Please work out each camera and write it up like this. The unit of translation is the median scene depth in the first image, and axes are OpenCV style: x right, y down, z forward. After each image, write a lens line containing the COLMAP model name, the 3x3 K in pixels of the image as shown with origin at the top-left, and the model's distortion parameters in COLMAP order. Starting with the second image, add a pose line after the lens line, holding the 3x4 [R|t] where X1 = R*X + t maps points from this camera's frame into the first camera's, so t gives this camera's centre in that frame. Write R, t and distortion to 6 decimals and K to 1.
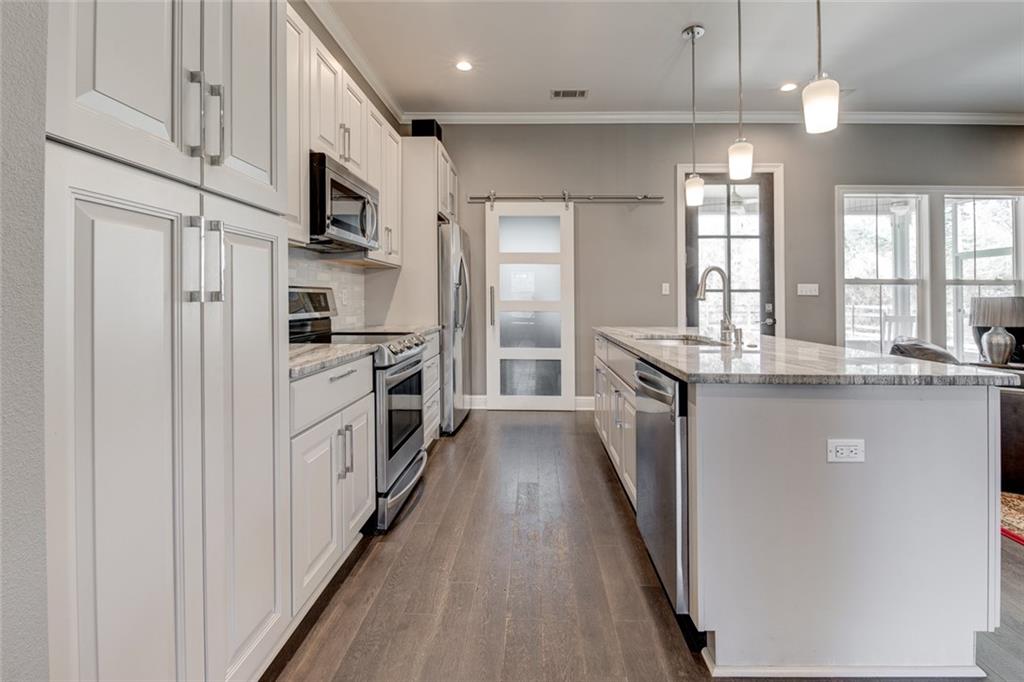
lens RADIAL K [[461.3, 0, 519.9], [0, 461.3, 299.4], [0, 0, 1]] dist [0.001766, -0.005277]
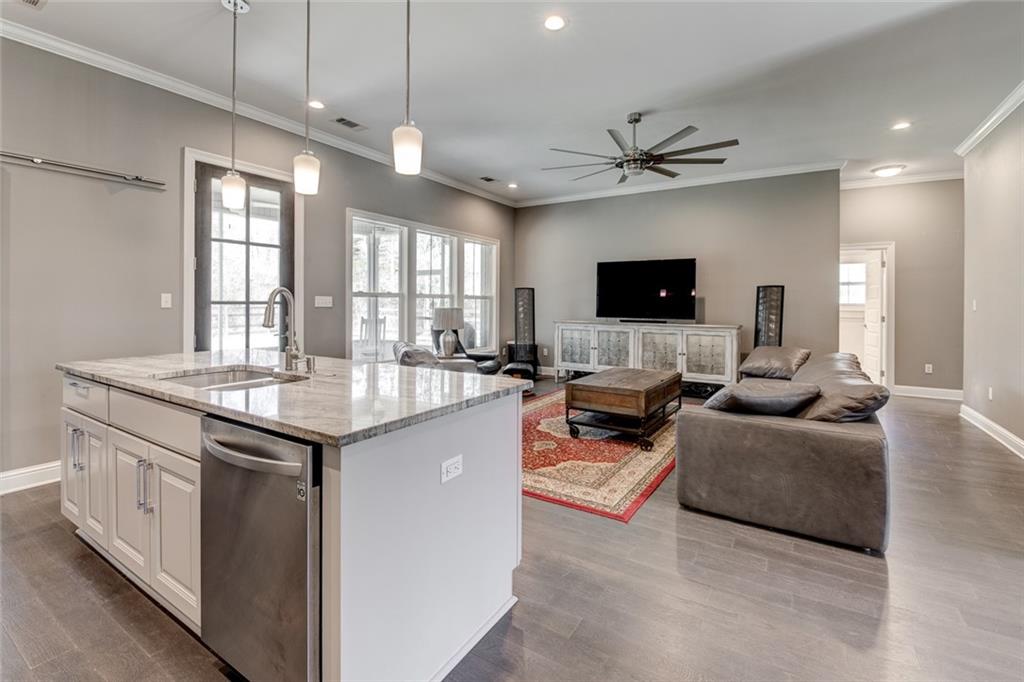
lens RADIAL K [[461.3, 0, 516.5], [0, 461.3, 298.0], [0, 0, 1]] dist [0.001766, -0.005277]
pose [[0.503946, 0.005211, 0.863720, -0.073732], [-0.004125, 0.999985, -0.003626, -0.033281], [-0.863725, -0.001736, 0.503960, 0.111978]]
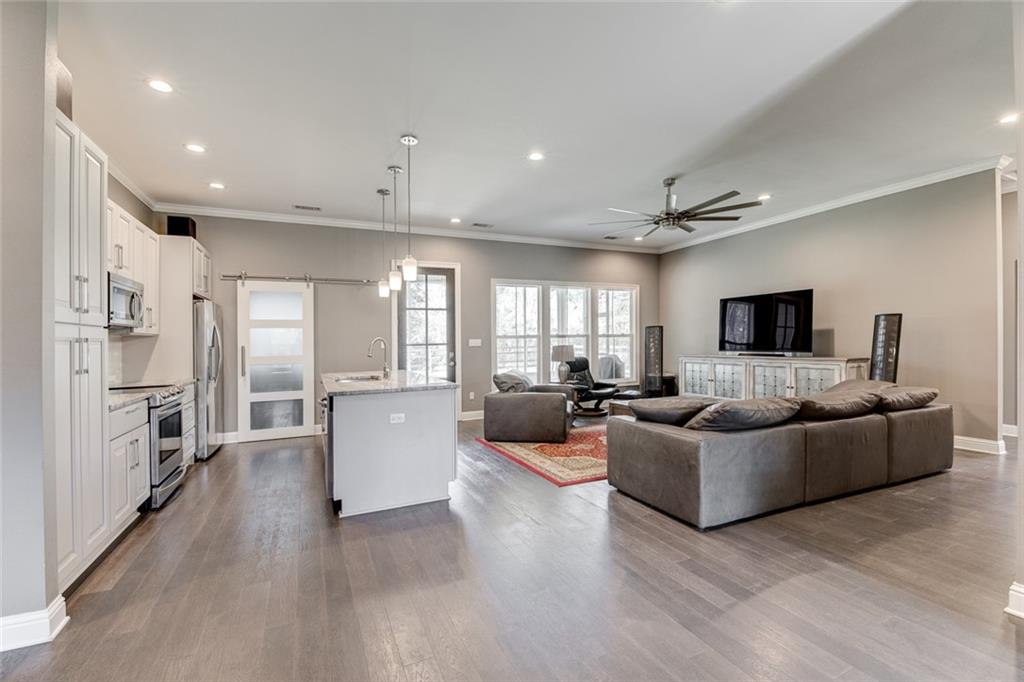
lens RADIAL K [[461.3, 0, 530.3], [0, 461.3, 321.9], [0, 0, 1]] dist [0.001766, -0.005277]
pose [[0.889989, -0.004150, 0.455963, 0.078994], [0.024252, 0.998974, -0.038245, -0.032654], [-0.455337, 0.045096, 0.889176, -0.607566]]
